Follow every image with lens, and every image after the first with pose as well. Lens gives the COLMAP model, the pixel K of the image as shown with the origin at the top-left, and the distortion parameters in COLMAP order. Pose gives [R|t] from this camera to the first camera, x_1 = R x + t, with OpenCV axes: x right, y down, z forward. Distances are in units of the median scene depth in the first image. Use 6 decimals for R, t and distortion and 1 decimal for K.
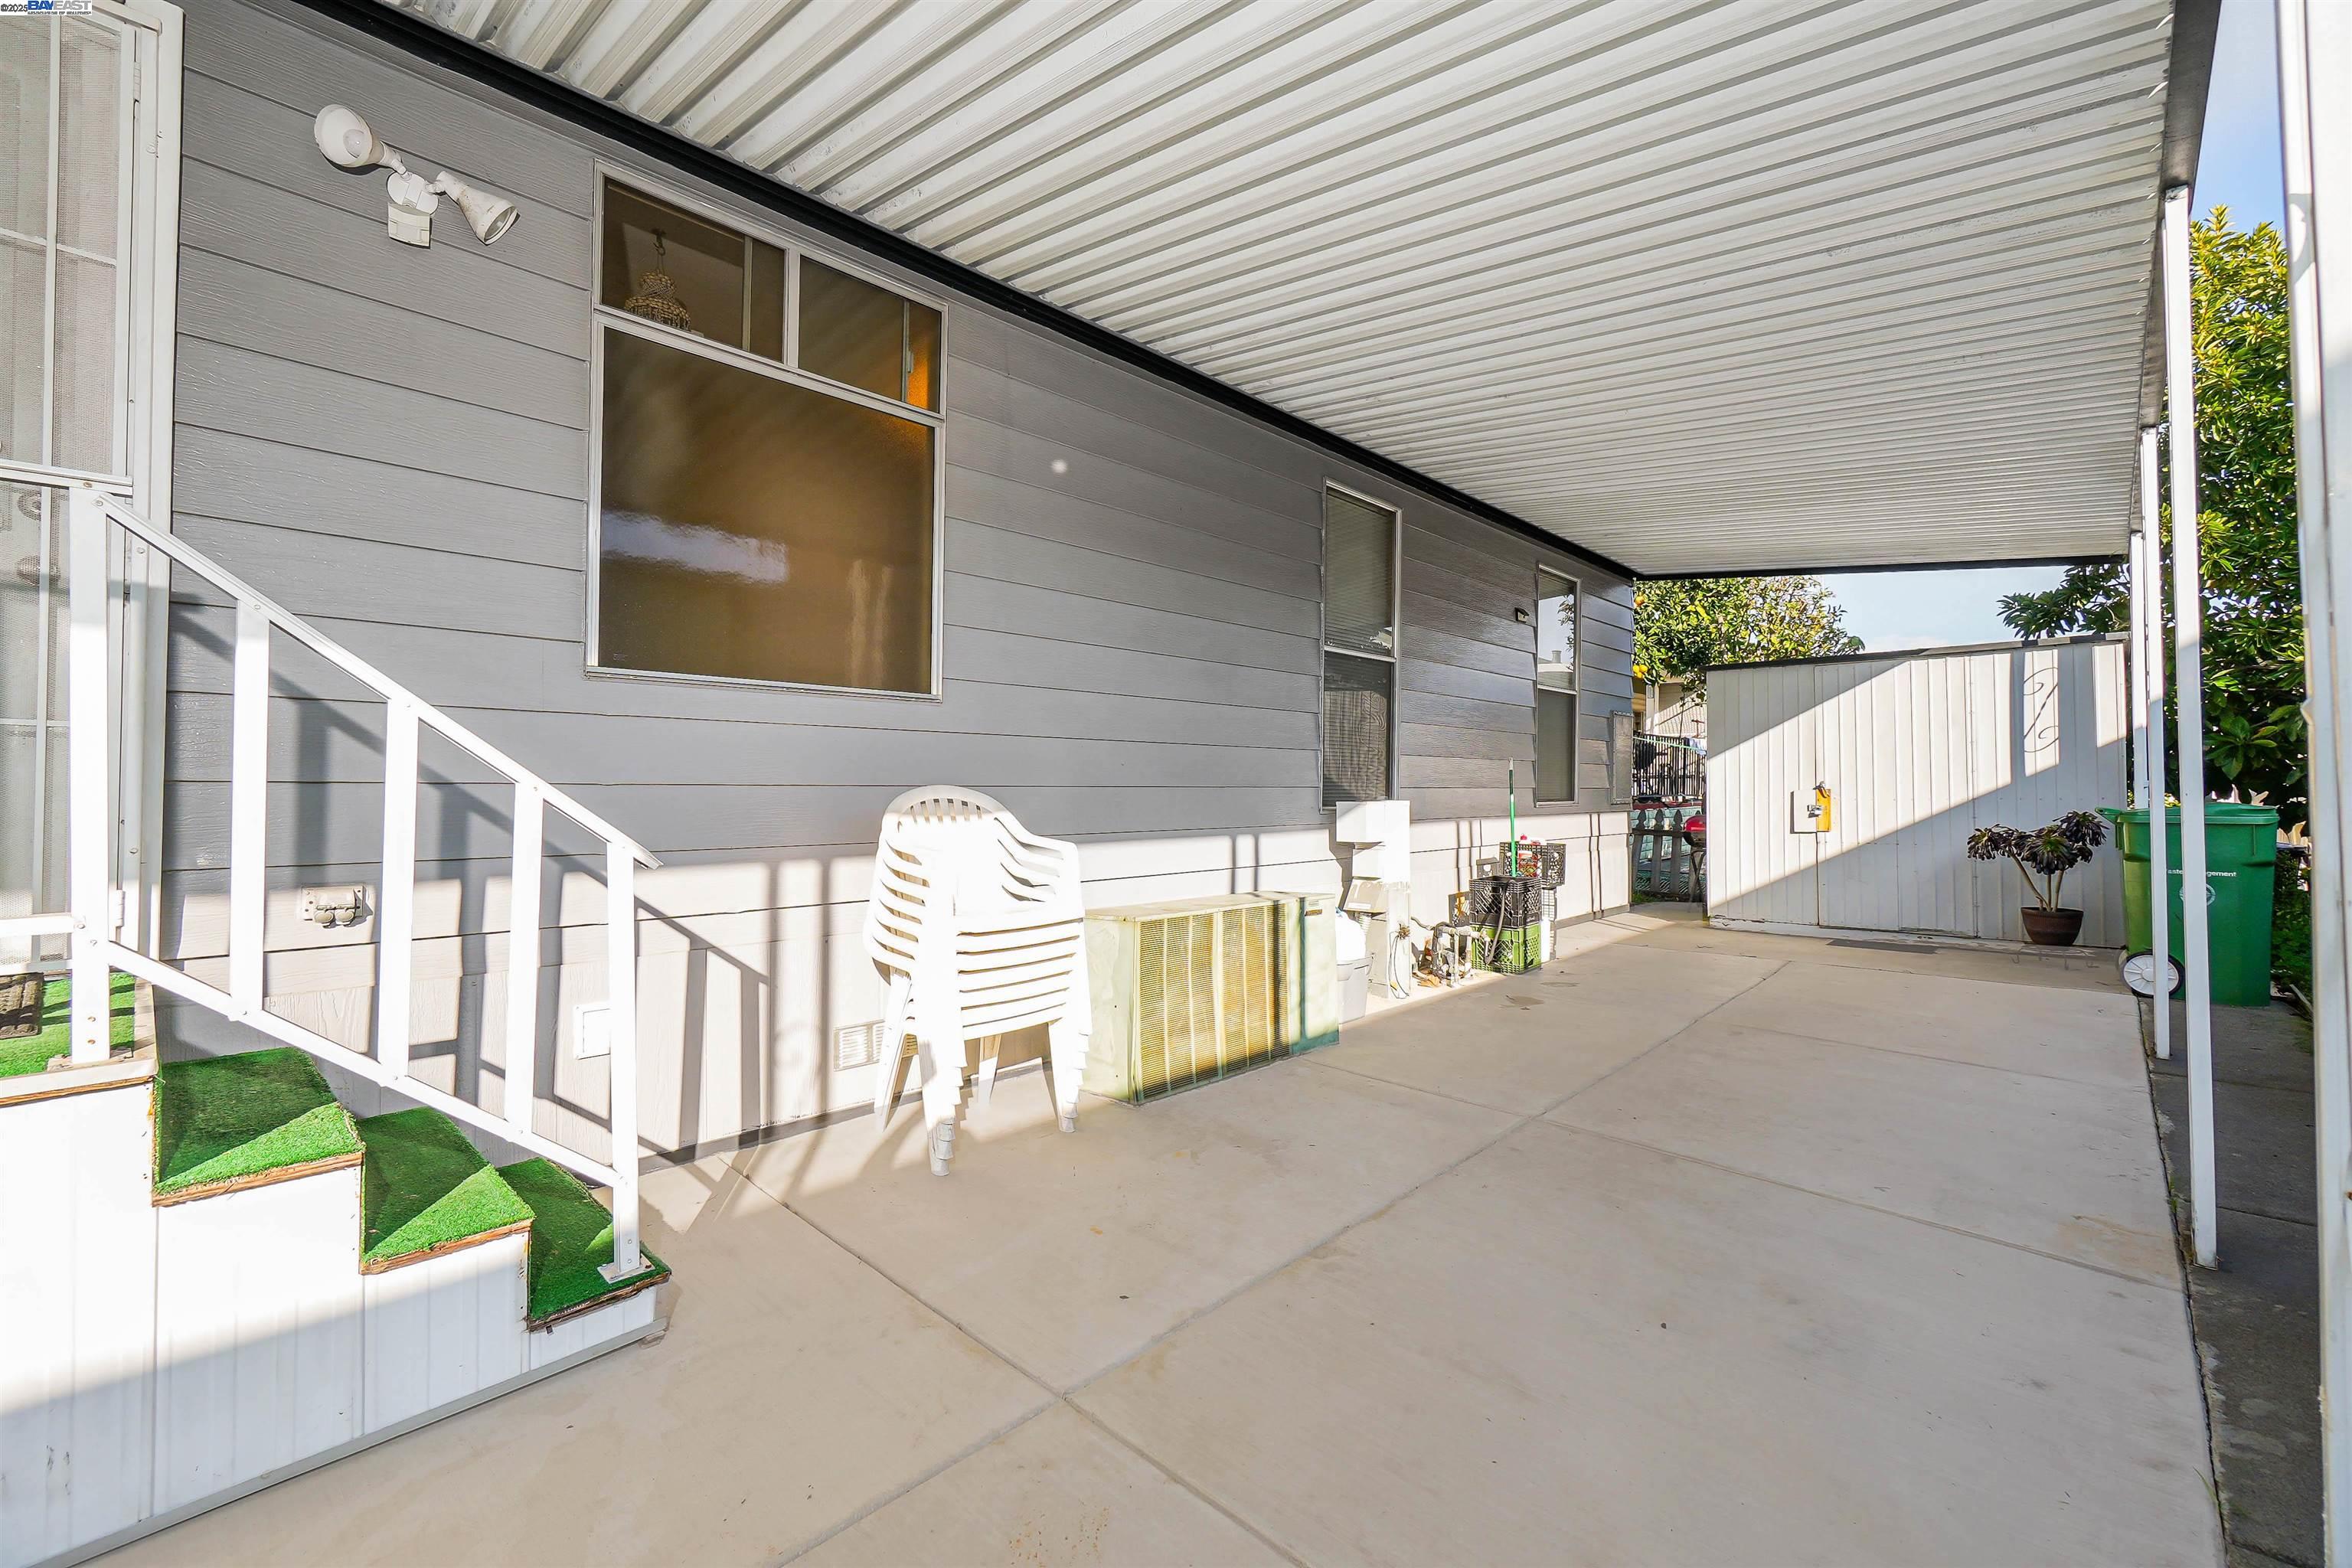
lens RADIAL K [[1015.7, 0, 1173.8], [0, 1015.7, 772.7], [0, 0, 1]] dist [-0.001942, 0.000505]
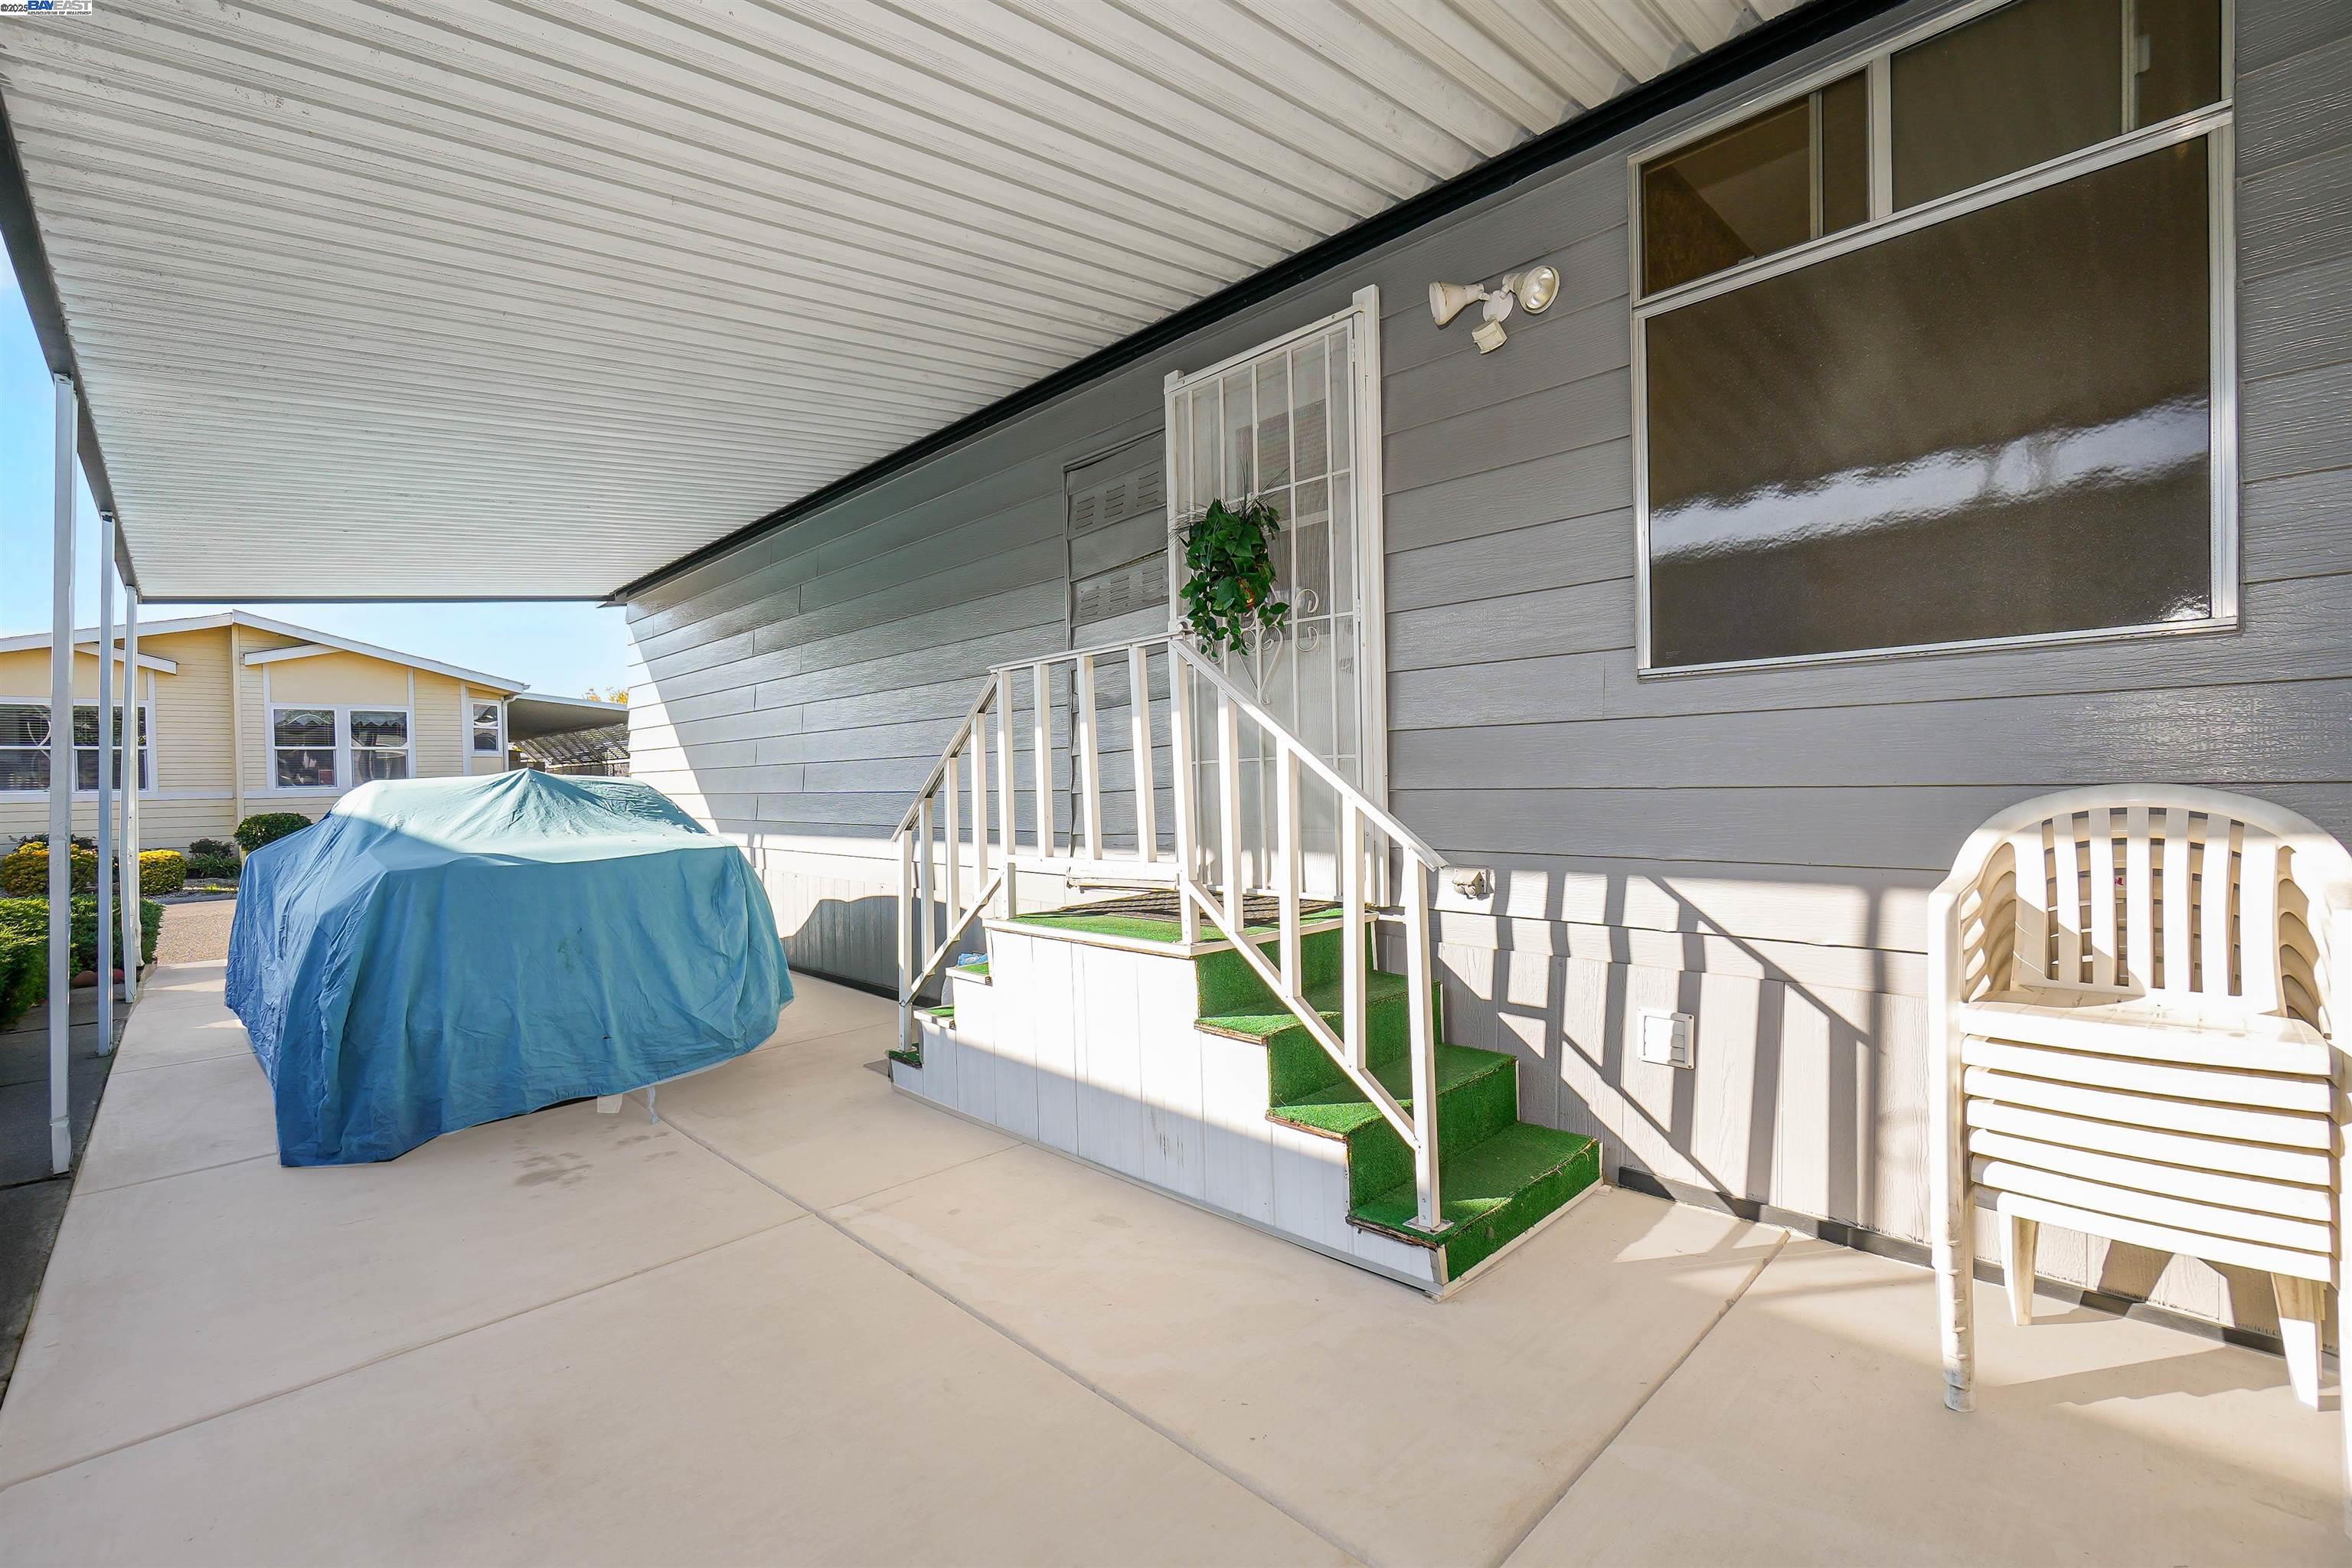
lens RADIAL K [[1038.3, 0, 1160.1], [0, 1038.3, 784.5], [0, 0, 1]] dist [-0.002055, 0.000152]
pose [[-0.072204, -0.002524, -0.997387, 0.468073], [0.033833, 0.999415, -0.004978, -0.003514], [0.996816, -0.034104, -0.072077, 0.591391]]
